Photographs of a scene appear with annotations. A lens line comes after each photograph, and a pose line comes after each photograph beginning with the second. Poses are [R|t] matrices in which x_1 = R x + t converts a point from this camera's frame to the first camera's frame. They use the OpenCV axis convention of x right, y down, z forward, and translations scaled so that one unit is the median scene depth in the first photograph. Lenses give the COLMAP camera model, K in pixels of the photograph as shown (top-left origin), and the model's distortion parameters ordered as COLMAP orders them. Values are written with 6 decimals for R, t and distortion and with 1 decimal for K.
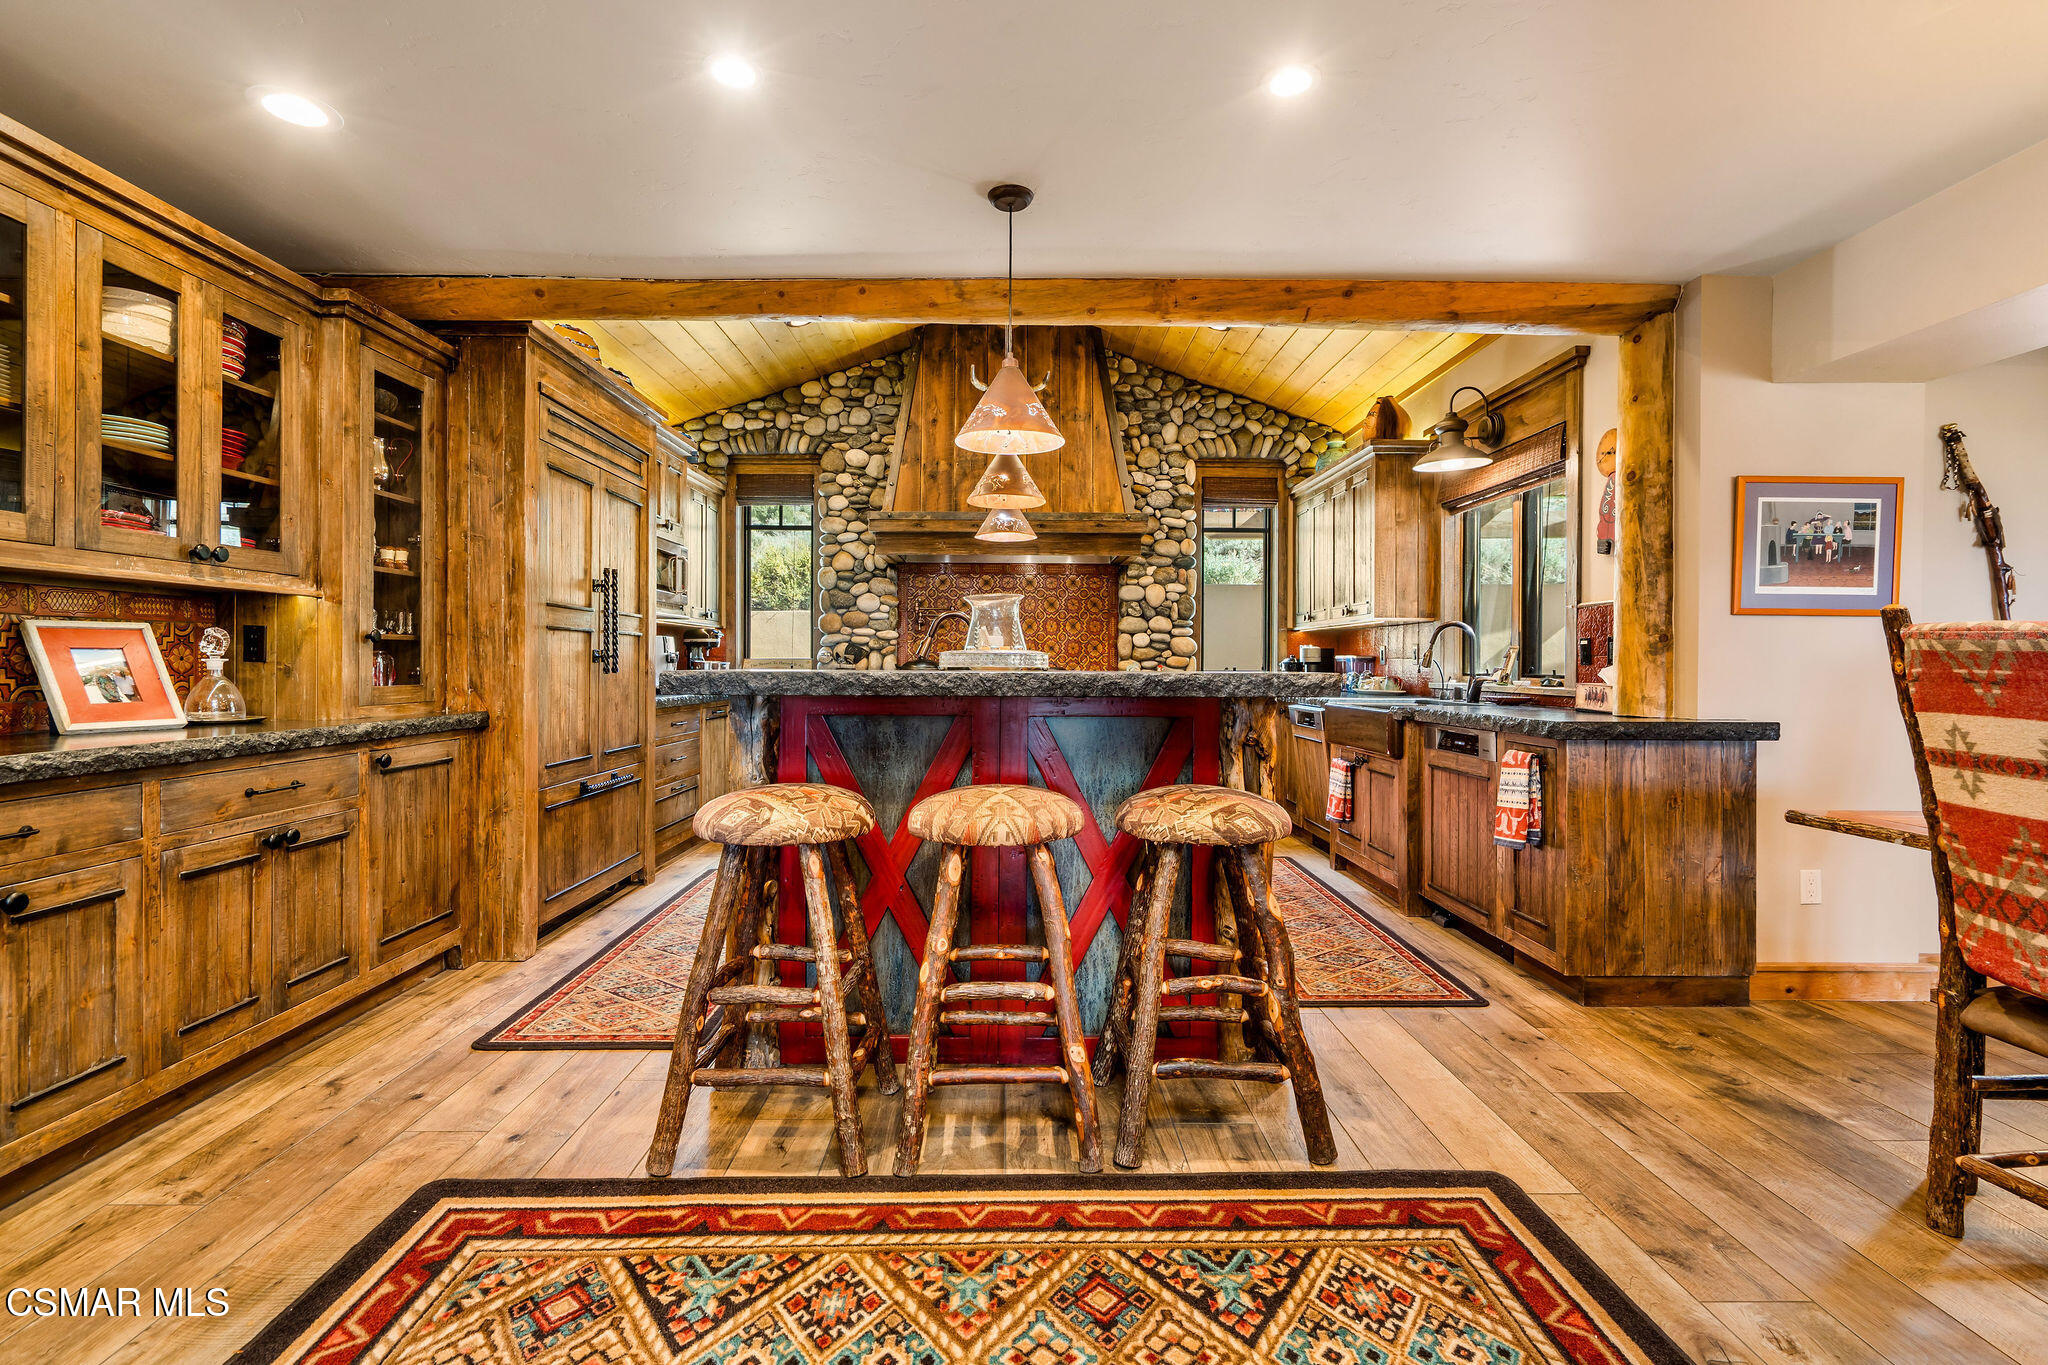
lens RADIAL K [[934.3, 0, 1019.0], [0, 934.3, 669.7], [0, 0, 1]] dist [-0.000470, 0.003438]
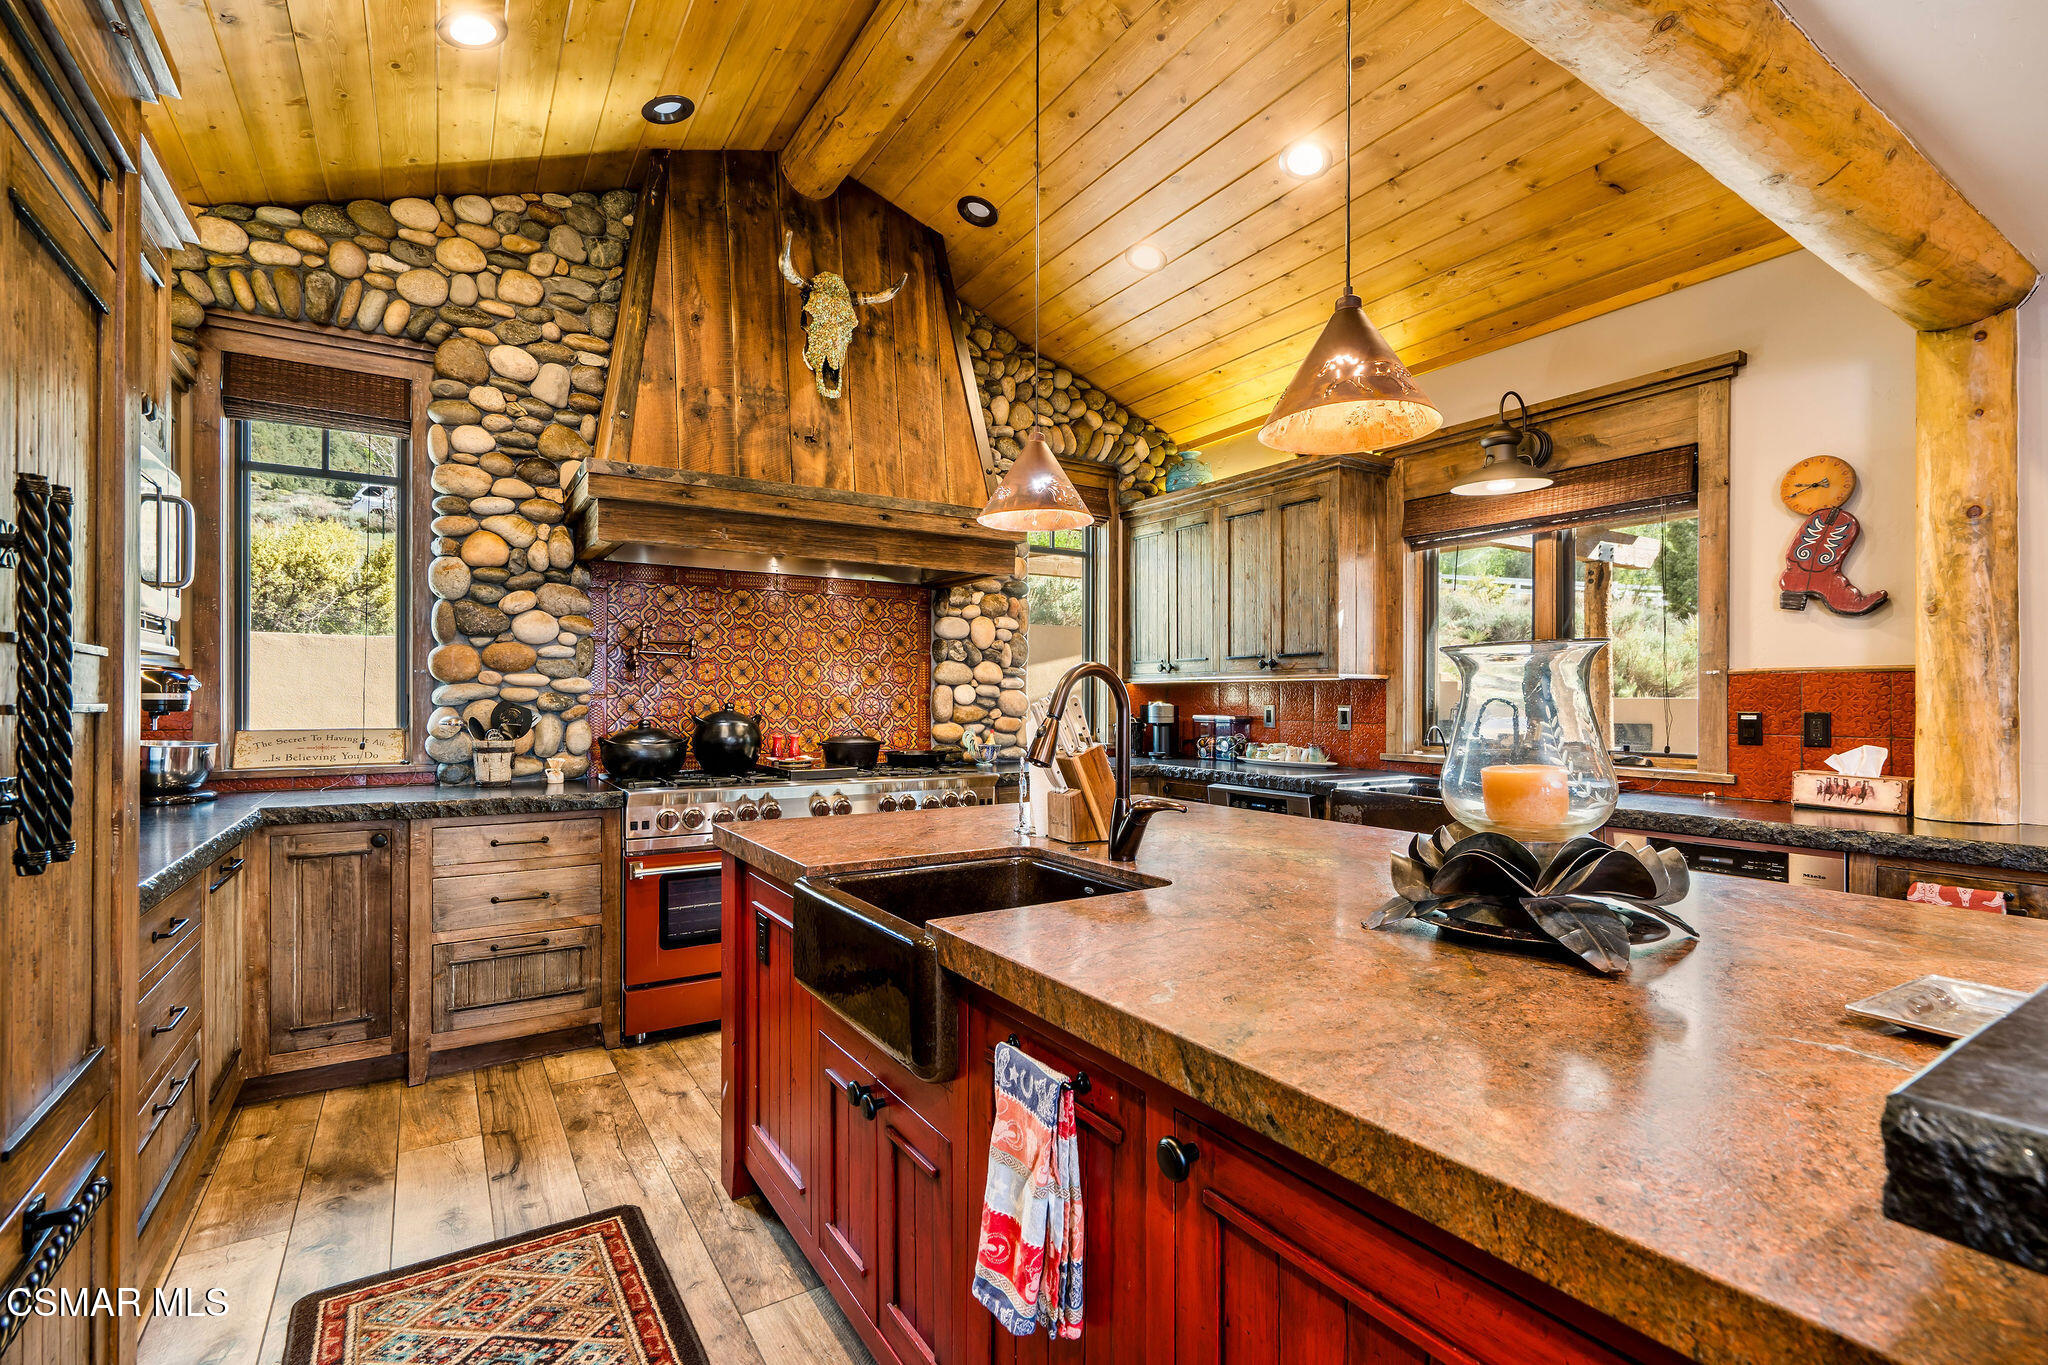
lens RADIAL K [[934.3, 0, 1022.6], [0, 934.3, 697.6], [0, 0, 1]] dist [-0.000470, 0.003438]
pose [[0.847740, -0.001622, 0.530410, -0.210910], [0.004171, 0.999985, -0.003609, -0.026976], [-0.530396, 0.005272, 0.847734, 0.377965]]
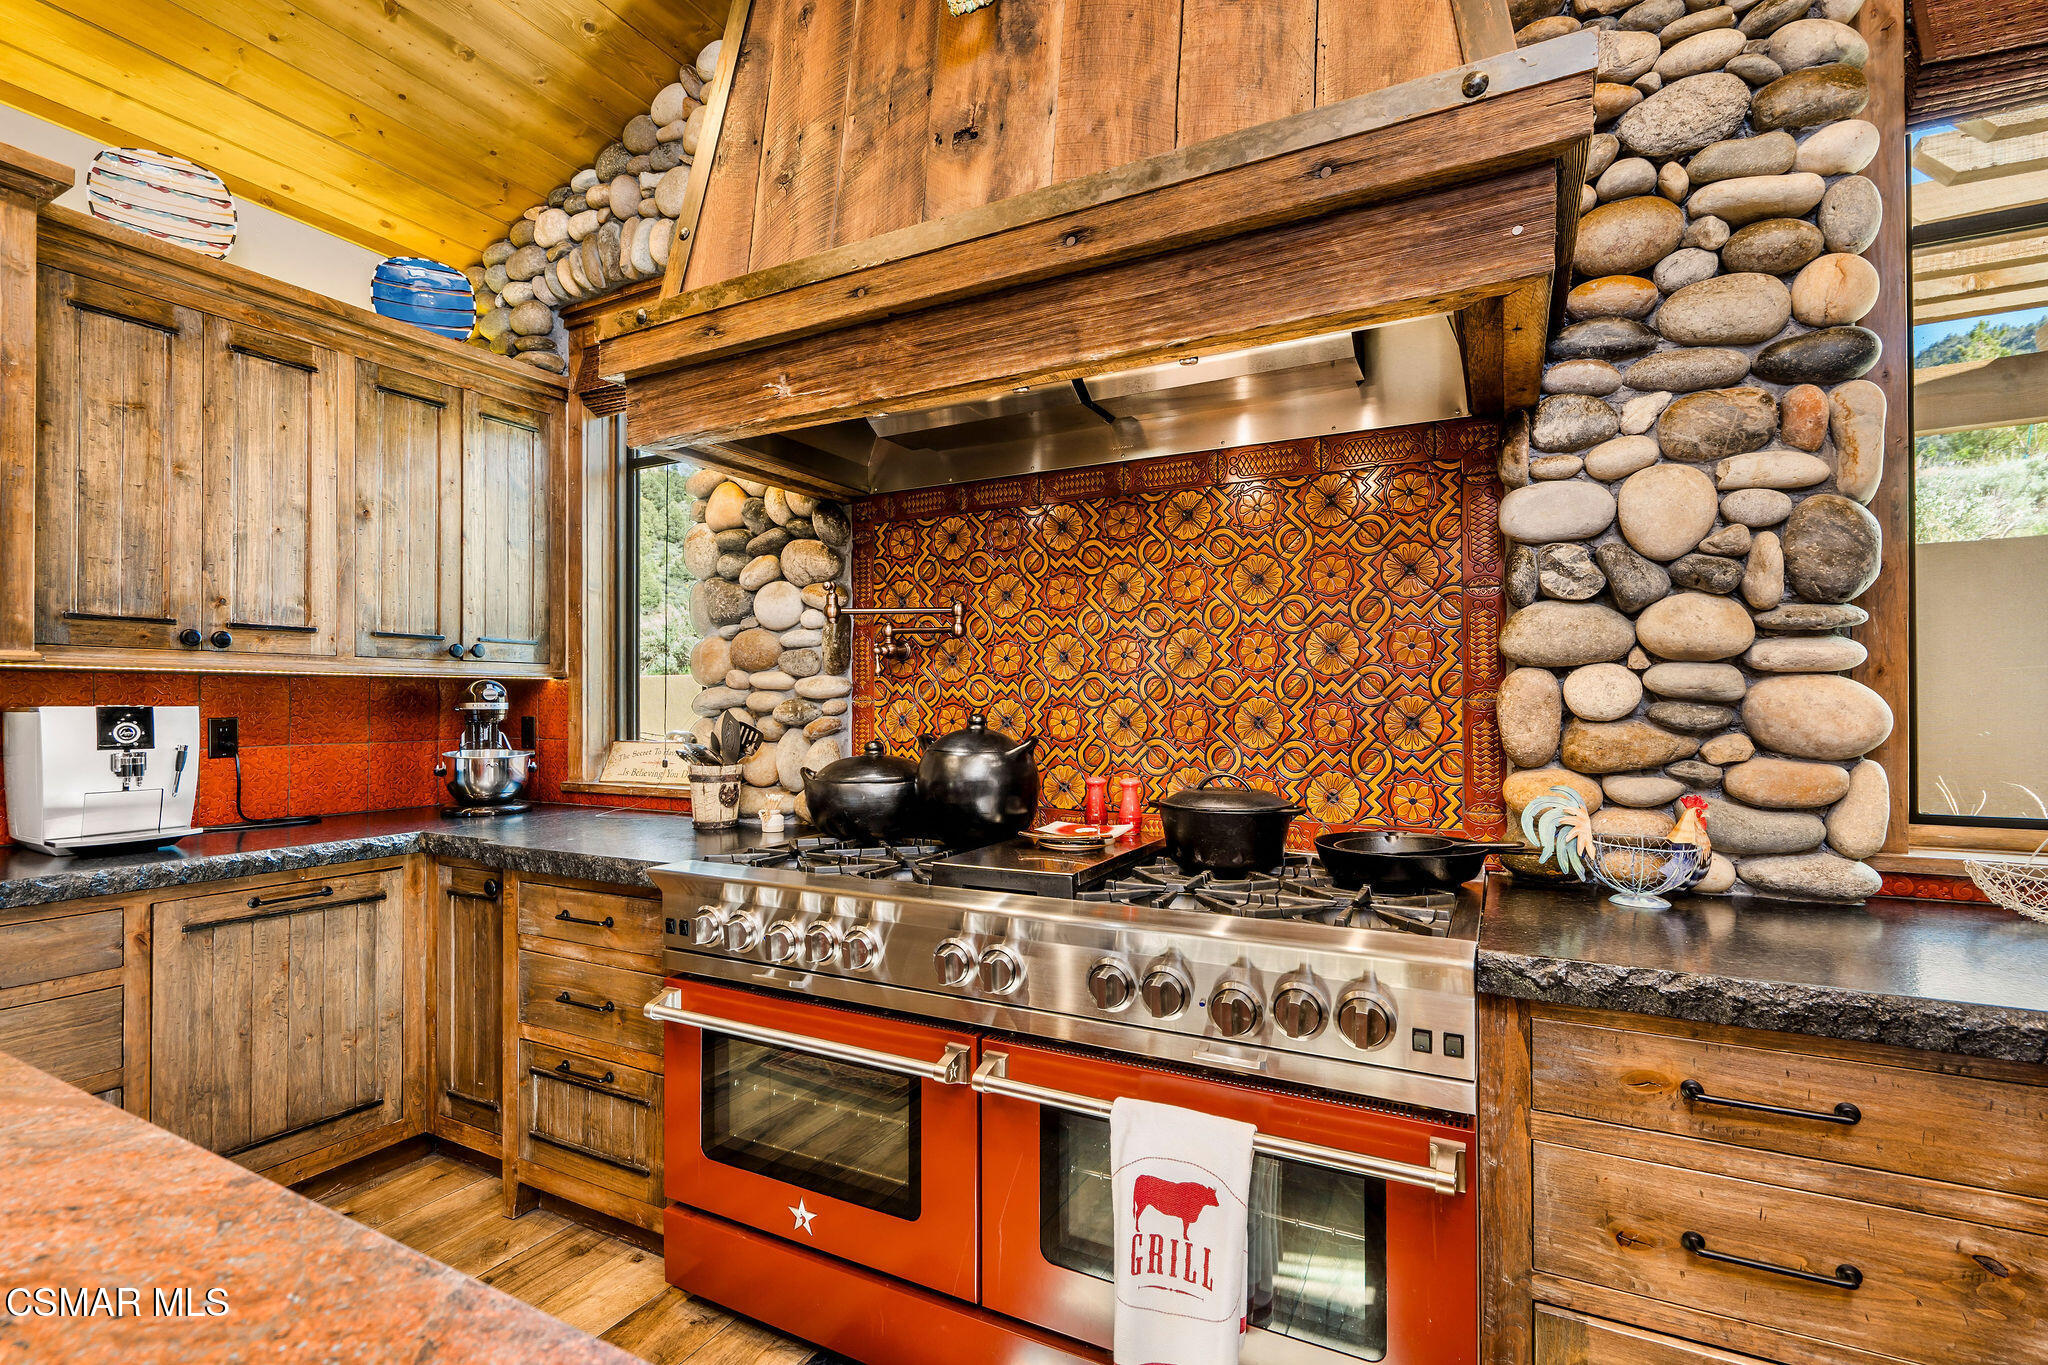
lens RADIAL K [[934.3, 0, 1035.3], [0, 934.3, 696.4], [0, 0, 1]] dist [-0.000470, 0.003438]
pose [[0.877413, -0.010990, -0.479610, 0.118607], [0.003546, 0.999859, -0.016425, -0.027349], [0.479723, 0.012711, 0.877328, 0.711080]]
